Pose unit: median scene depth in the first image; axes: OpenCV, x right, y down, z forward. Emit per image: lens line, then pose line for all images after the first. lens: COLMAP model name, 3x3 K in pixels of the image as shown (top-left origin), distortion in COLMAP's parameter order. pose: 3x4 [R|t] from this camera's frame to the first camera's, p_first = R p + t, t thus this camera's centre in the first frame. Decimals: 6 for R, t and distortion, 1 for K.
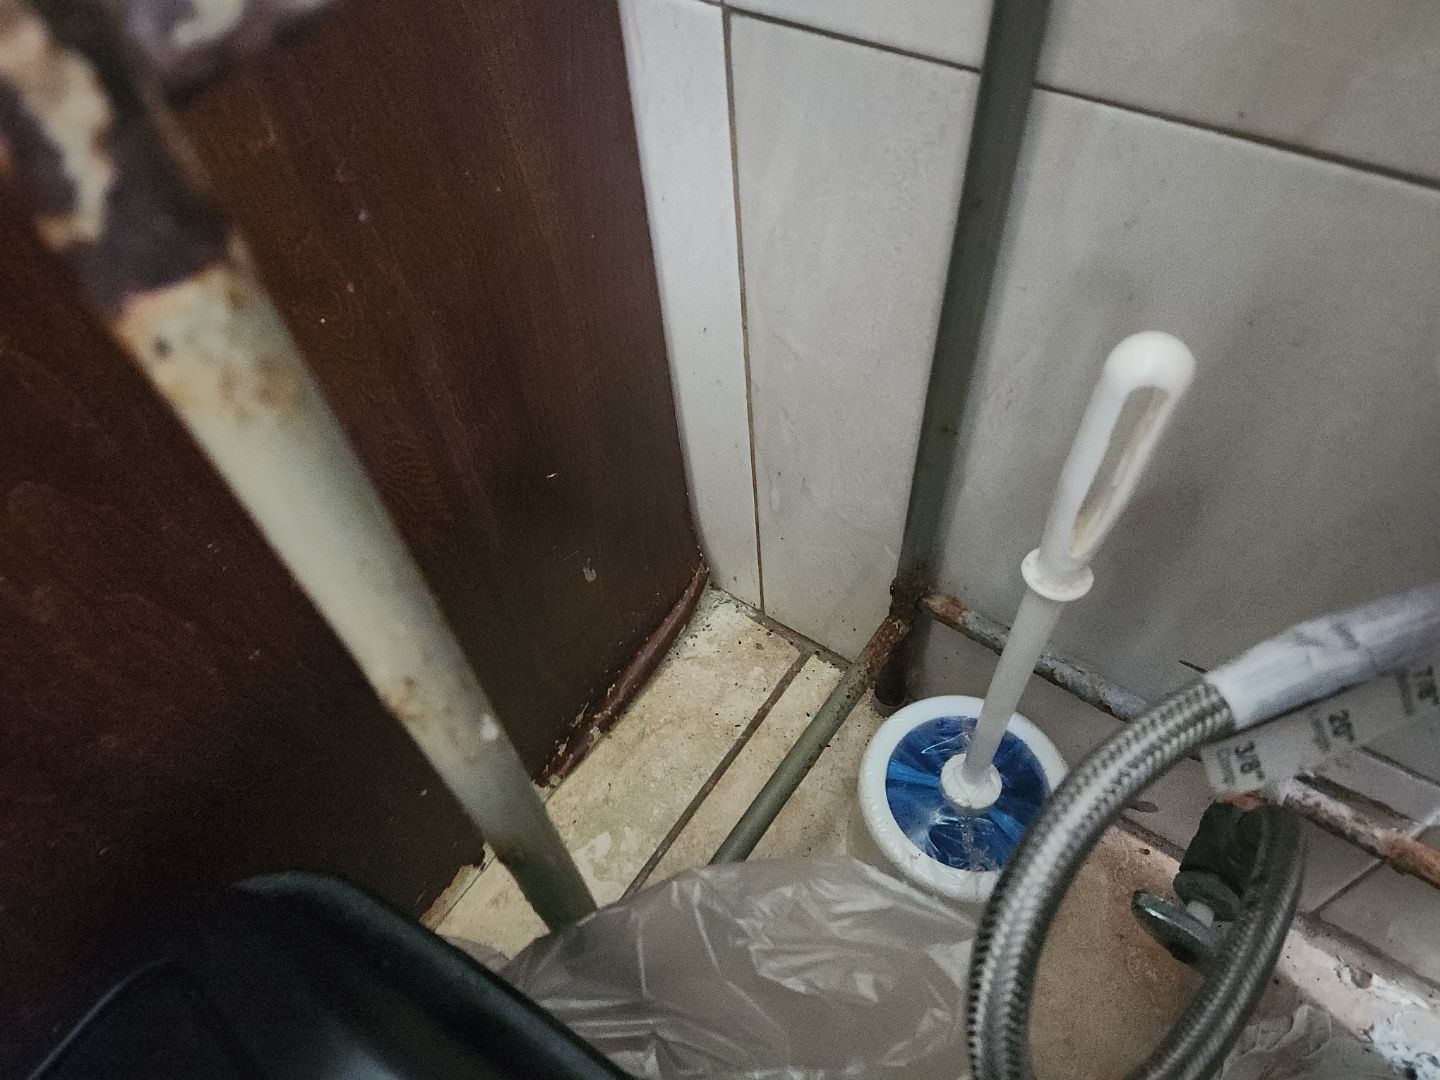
lens RADIAL K [[954.8, 0, 720.0], [0, 954.8, 540.0], [0, 0, 1]] dist [0.050174, -0.002746]
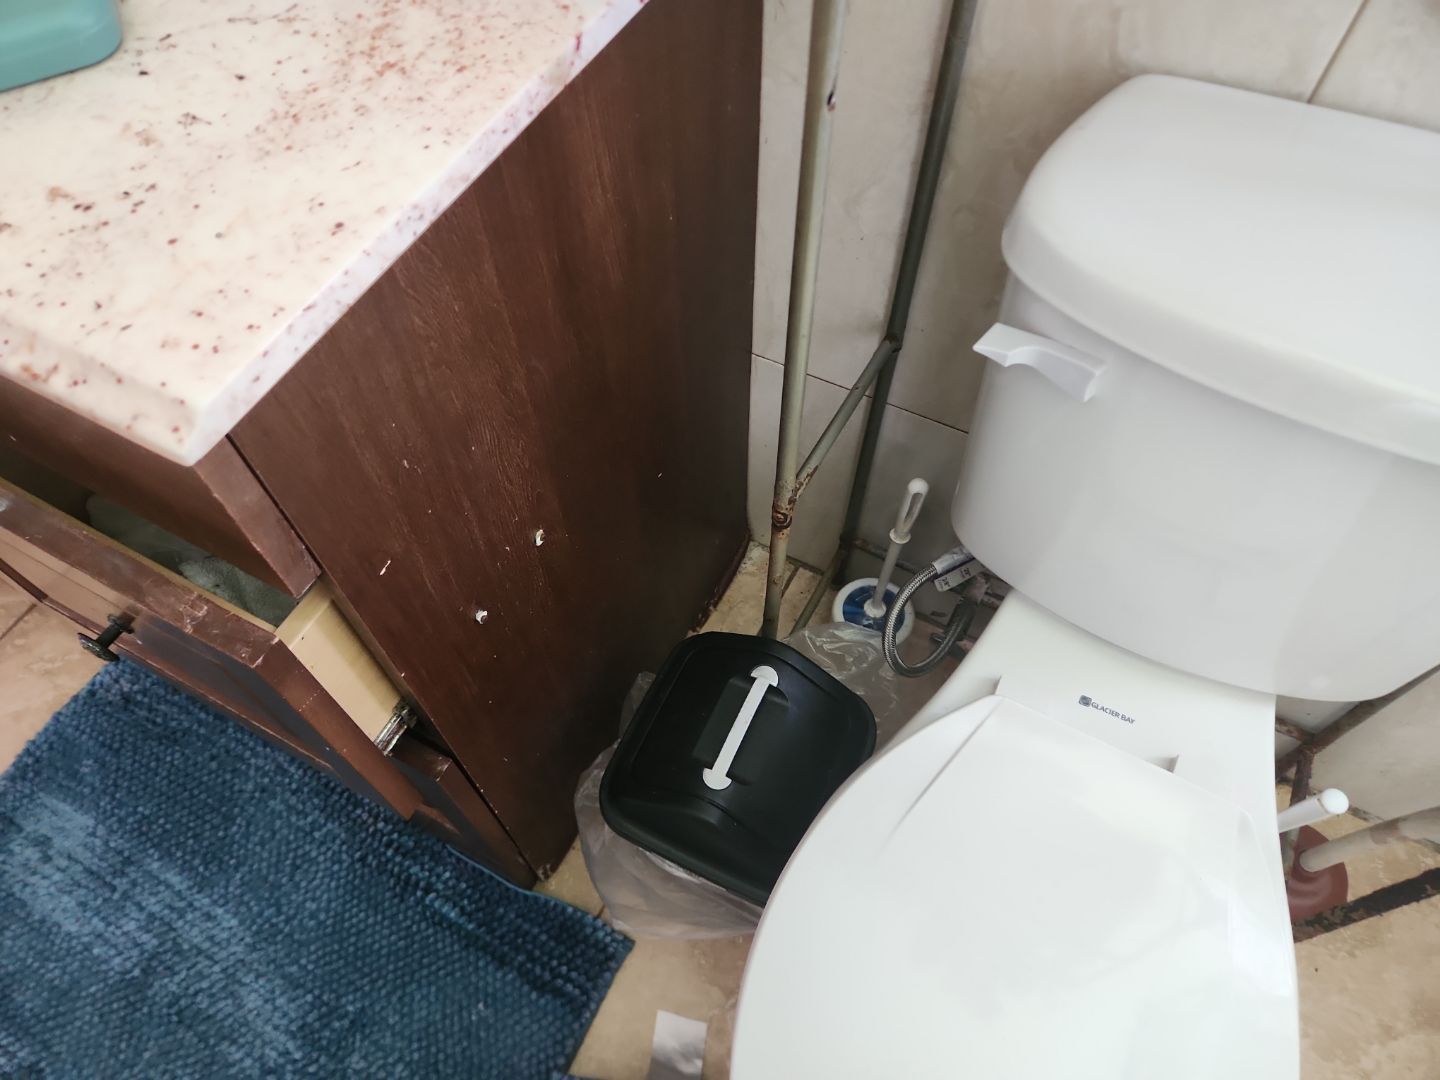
lens RADIAL K [[954.8, 0, 720.0], [0, 954.8, 540.0], [0, 0, 1]] dist [0.050174, -0.002746]
pose [[0.989053, -0.074369, 0.127451, -0.382785], [0.063752, 0.994301, 0.085446, -0.150540], [-0.133079, -0.076385, 0.988157, -1.215811]]
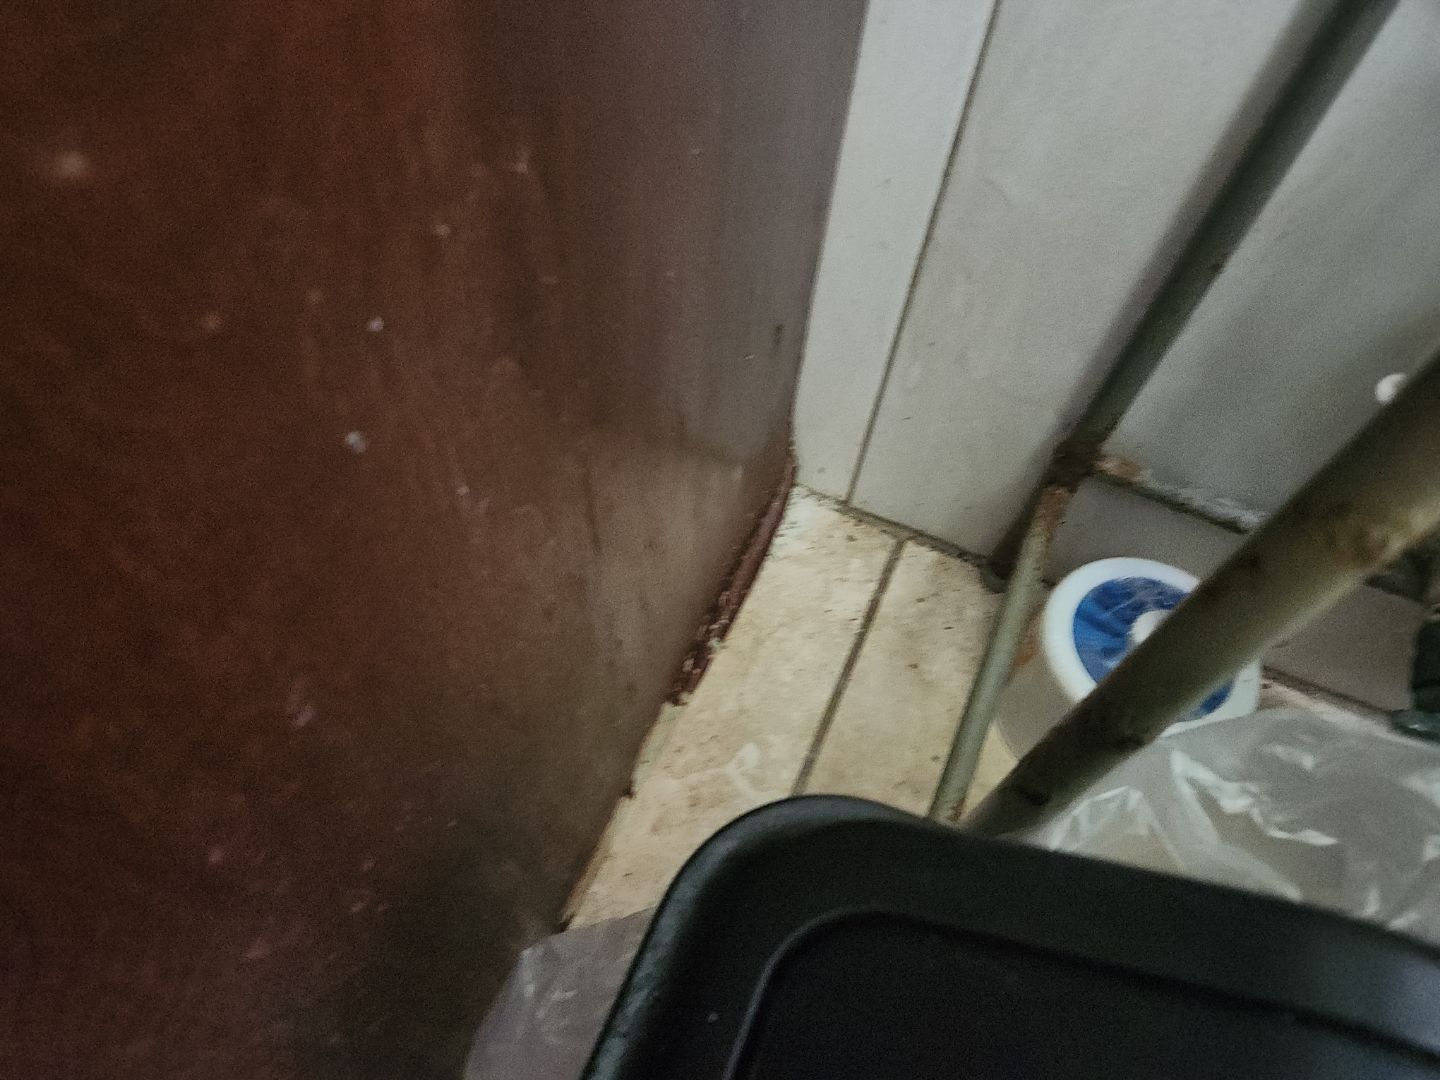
lens RADIAL K [[954.8, 0, 720.0], [0, 954.8, 540.0], [0, 0, 1]] dist [0.050174, -0.002746]
pose [[0.978311, -0.102220, 0.180161, -0.279999], [0.086877, 0.992044, 0.091107, 0.014441], [-0.188041, -0.073479, 0.979409, 0.084373]]
